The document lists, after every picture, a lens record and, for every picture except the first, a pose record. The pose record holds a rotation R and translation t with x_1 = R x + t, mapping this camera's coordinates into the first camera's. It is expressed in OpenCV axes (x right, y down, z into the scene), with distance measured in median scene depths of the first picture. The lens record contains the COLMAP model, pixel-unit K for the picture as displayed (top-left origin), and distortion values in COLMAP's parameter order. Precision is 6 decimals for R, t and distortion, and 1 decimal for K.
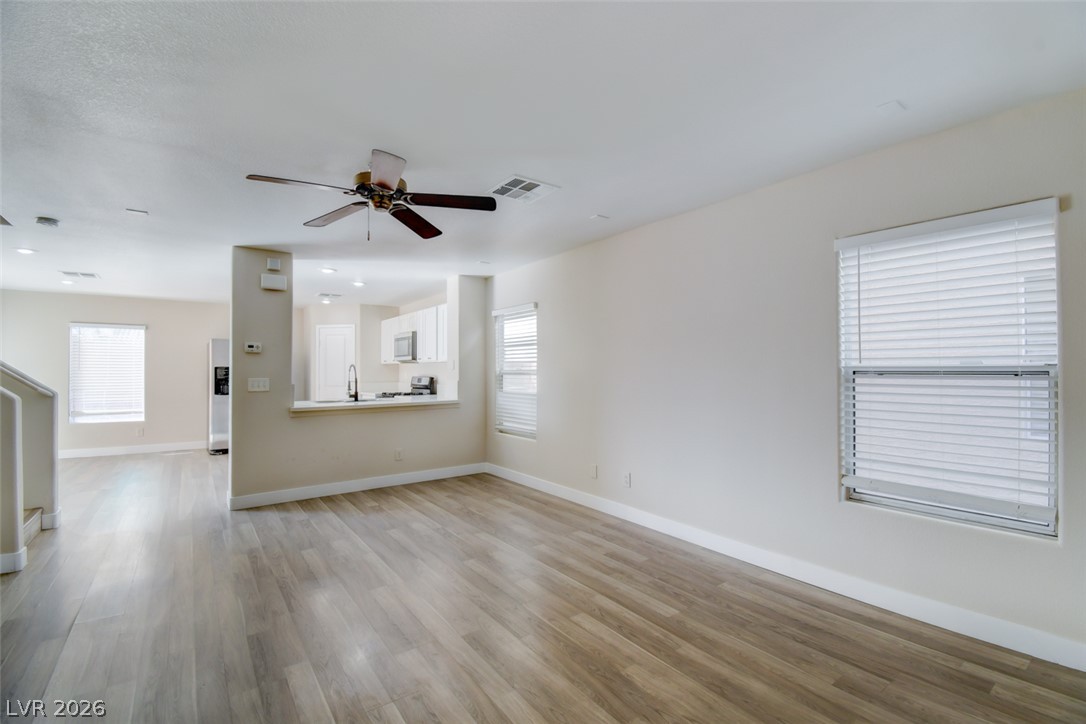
lens RADIAL K [[482.4, 0, 546.5], [0, 482.4, 365.4], [0, 0, 1]] dist [0.015970, -0.025136]
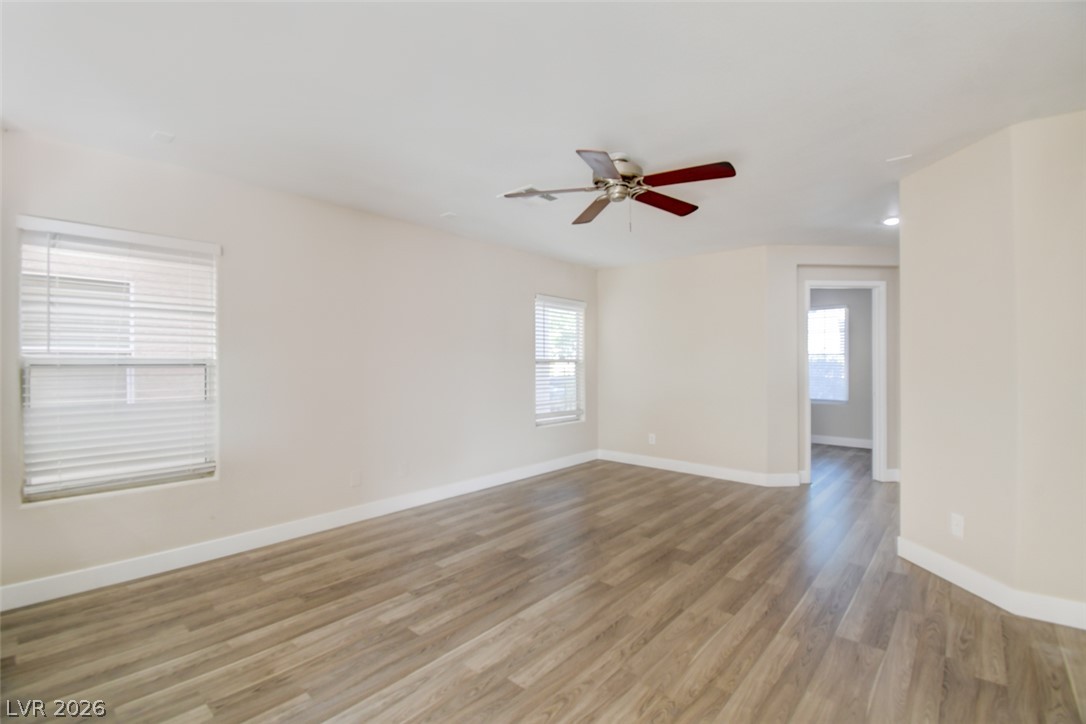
lens RADIAL K [[479.8, 0, 560.3], [0, 479.8, 361.1], [0, 0, 1]] dist [0.016011, -0.024788]
pose [[-0.235990, 0.006807, 0.971732, -0.903724], [-0.007428, 0.999934, -0.008808, 0.019650], [-0.971727, -0.009297, -0.235923, 0.947210]]
